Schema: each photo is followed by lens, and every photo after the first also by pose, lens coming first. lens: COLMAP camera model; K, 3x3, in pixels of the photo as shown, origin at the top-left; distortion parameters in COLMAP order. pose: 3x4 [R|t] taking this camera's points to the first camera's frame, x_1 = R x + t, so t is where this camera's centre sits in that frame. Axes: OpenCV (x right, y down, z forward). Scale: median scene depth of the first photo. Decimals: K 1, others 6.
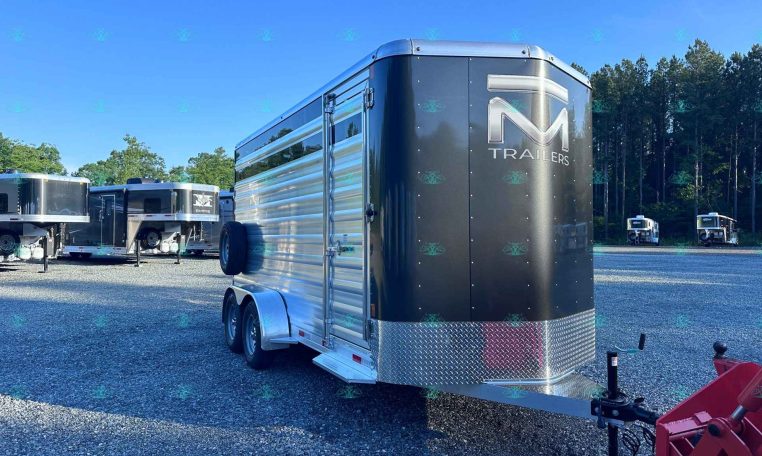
lens RADIAL K [[549.7, 0, 379.4], [0, 549.7, 224.7], [0, 0, 1]] dist [0.033832, -0.041982]
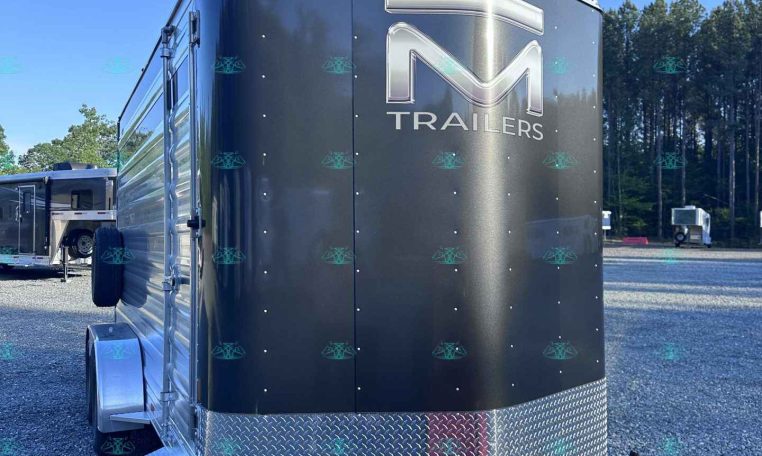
lens RADIAL K [[728.2, 0, 381.0], [0, 728.2, 228.0], [0, 0, 1]] dist [0.013604, 0.002939]
pose [[0.997674, -0.003858, -0.068058, 0.196981], [0.004630, 0.999927, 0.011199, -0.021103], [0.068010, -0.011488, 0.997619, 0.193842]]
